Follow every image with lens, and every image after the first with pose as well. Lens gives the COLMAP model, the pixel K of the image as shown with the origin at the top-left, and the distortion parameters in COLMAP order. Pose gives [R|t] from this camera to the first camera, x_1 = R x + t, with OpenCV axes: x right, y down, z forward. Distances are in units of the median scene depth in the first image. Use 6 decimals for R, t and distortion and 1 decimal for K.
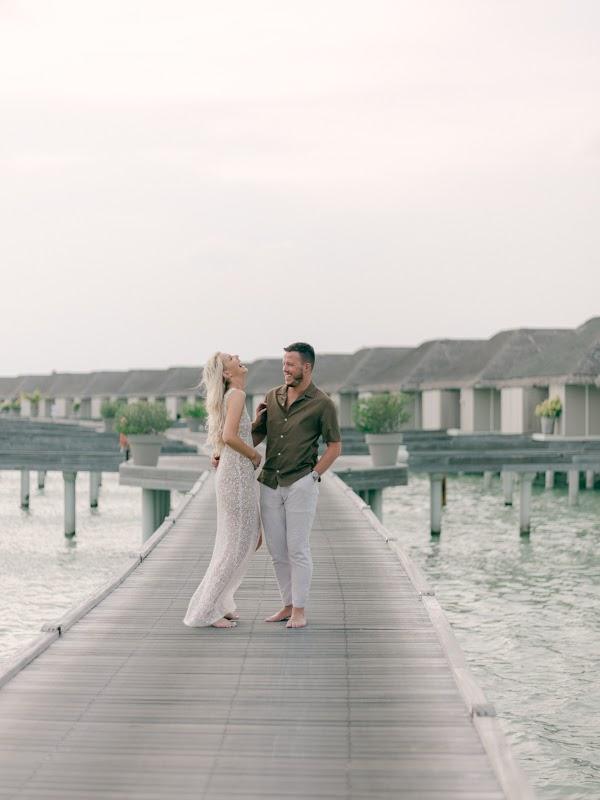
lens RADIAL K [[1496.3, 0, 304.6], [0, 1496.3, 400.8], [0, 0, 1]] dist [0.242300, 0.000000]
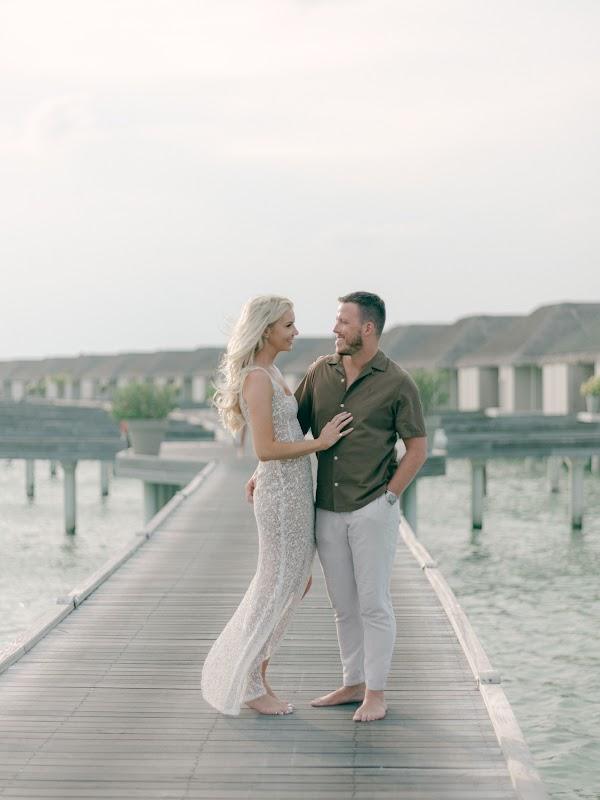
lens RADIAL K [[1496.3, 0, 300.5], [0, 1496.3, 393.8], [0, 0, 1]] dist [0.242300, 0.000000]
pose [[0.999636, -0.007993, -0.025756, 0.006102], [0.008215, 0.999930, 0.008529, 0.000431], [0.025686, -0.008737, 0.999632, 0.111193]]
